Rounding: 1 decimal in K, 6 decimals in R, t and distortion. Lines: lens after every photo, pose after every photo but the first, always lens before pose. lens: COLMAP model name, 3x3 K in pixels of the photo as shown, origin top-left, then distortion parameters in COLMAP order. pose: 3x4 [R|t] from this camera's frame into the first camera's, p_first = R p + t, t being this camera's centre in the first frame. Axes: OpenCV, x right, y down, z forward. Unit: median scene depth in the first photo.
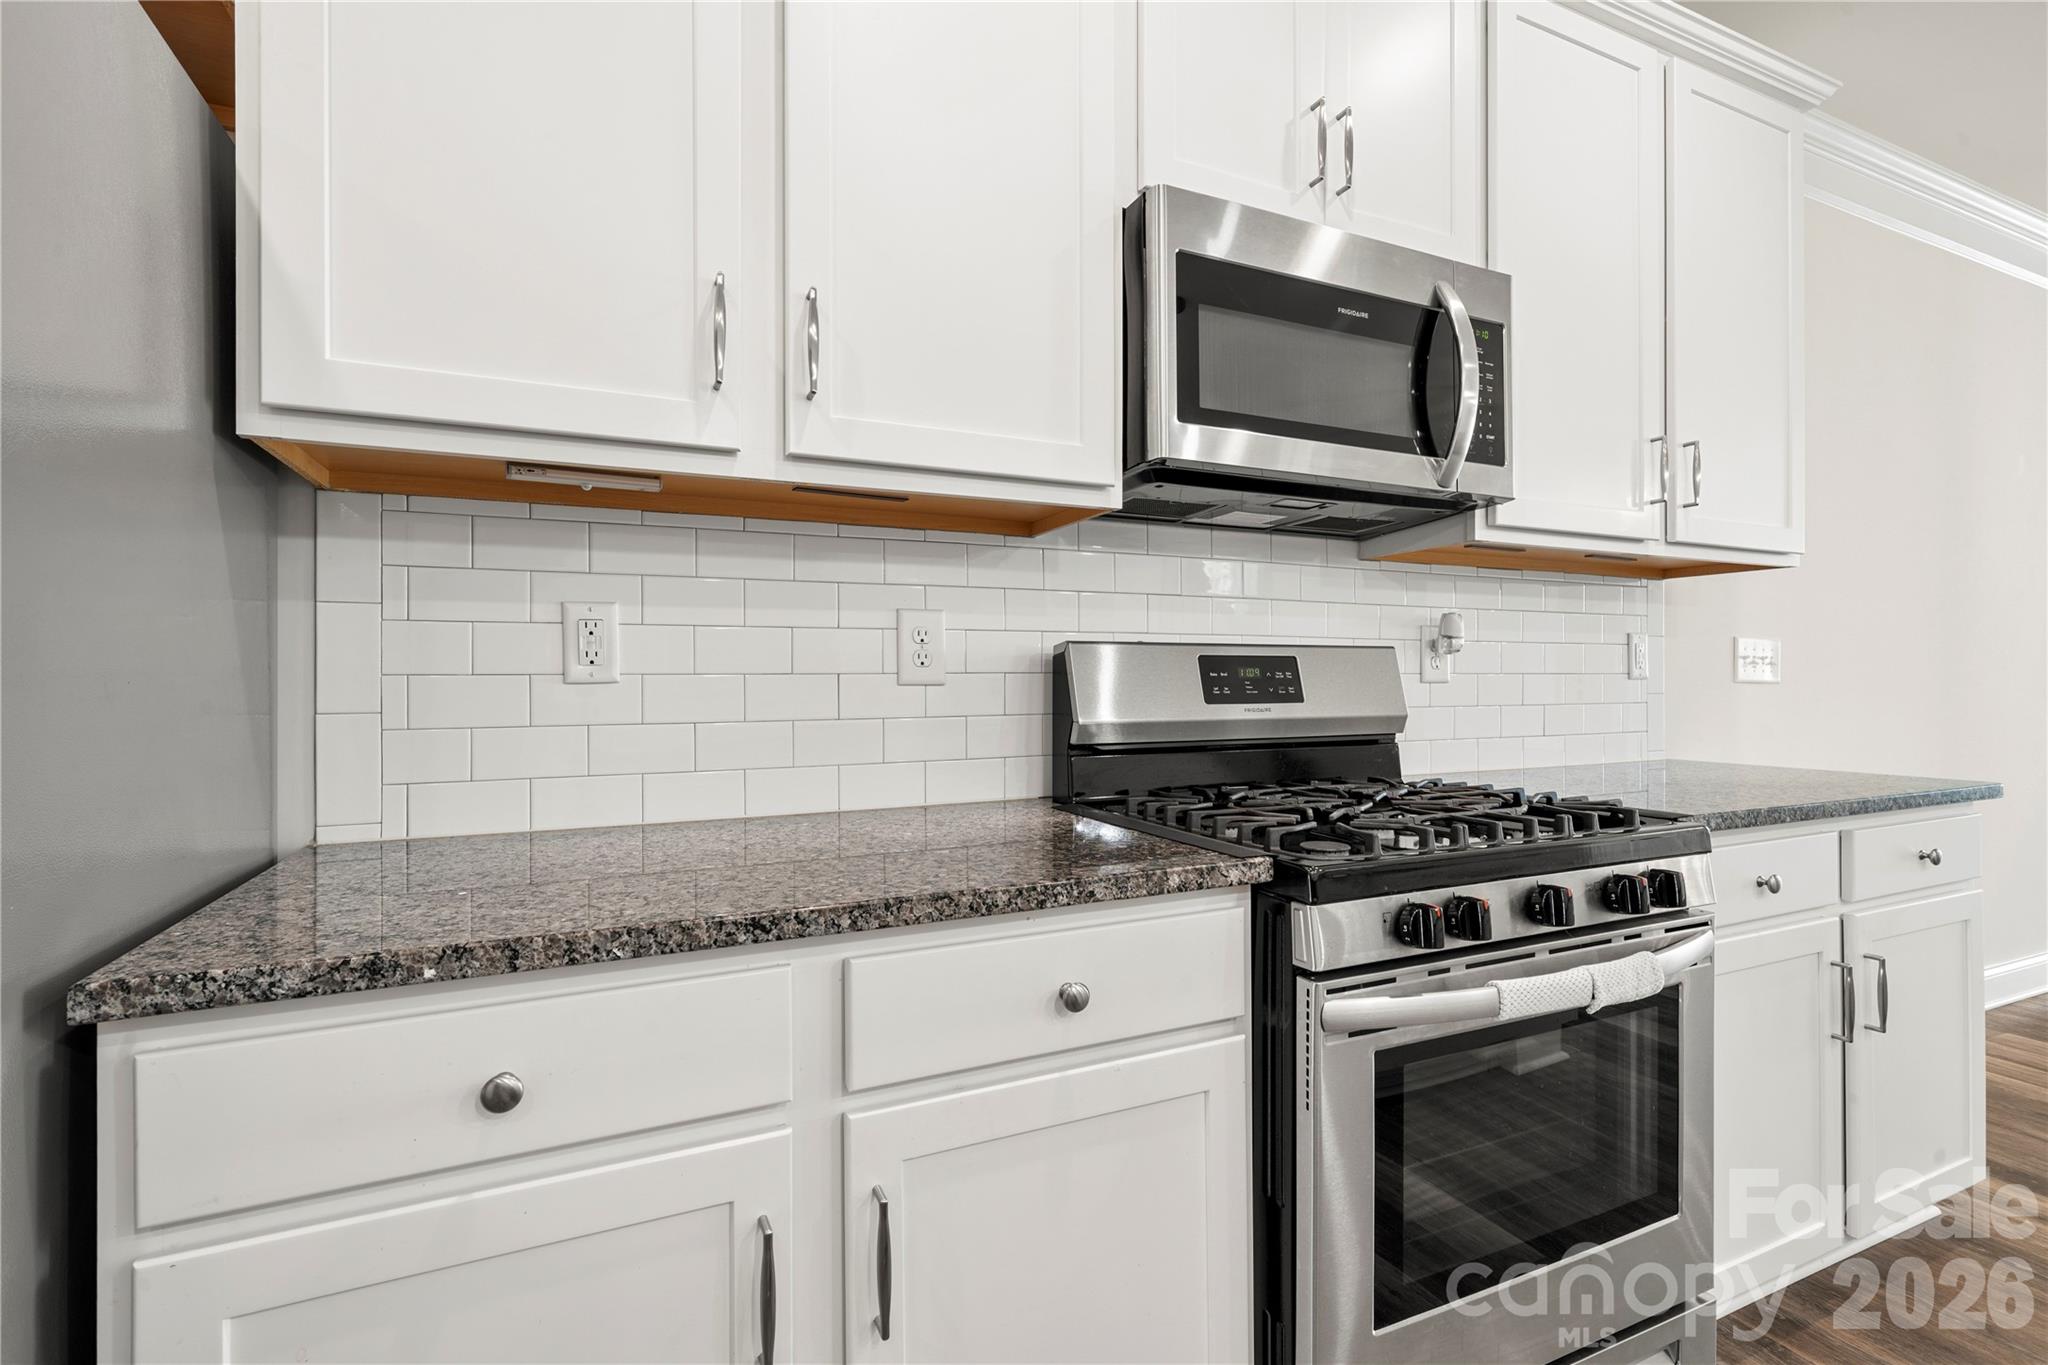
lens RADIAL K [[868.7, 0, 1024.0], [0, 868.7, 682.5], [0, 0, 1]] dist [-0.003300, -0.000401]
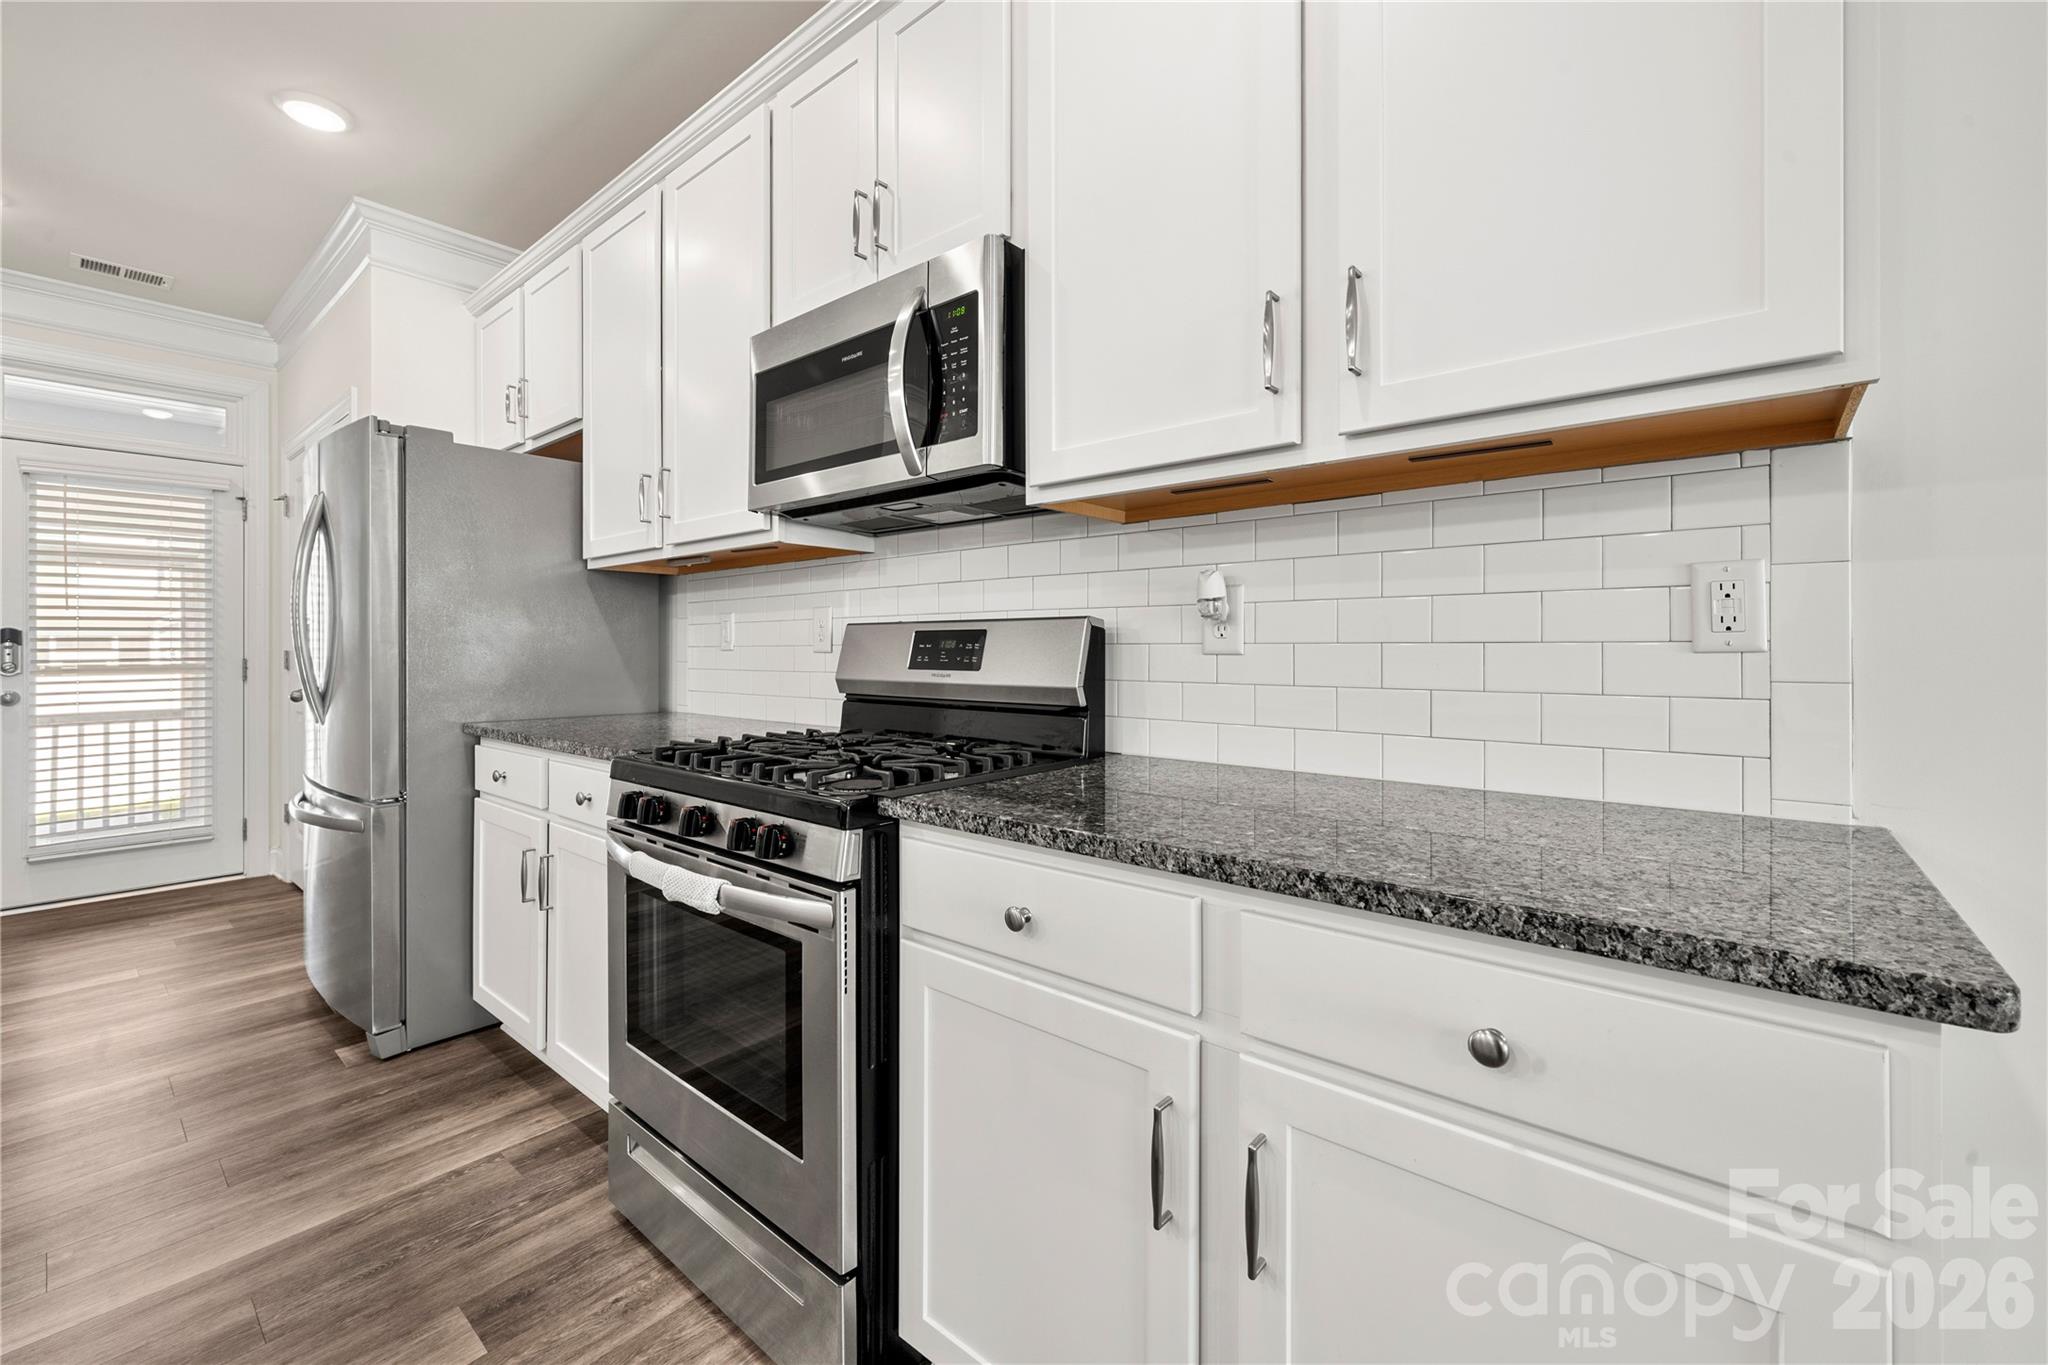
lens RADIAL K [[839.7, 0, 1020.5], [0, 839.7, 628.8], [0, 0, 1]] dist [0.025227, 0.000017]
pose [[0.435496, -0.017692, -0.900017, 1.311101], [-0.006471, 0.999719, -0.022784, -0.006901], [0.900167, 0.015747, 0.435260, 0.580909]]
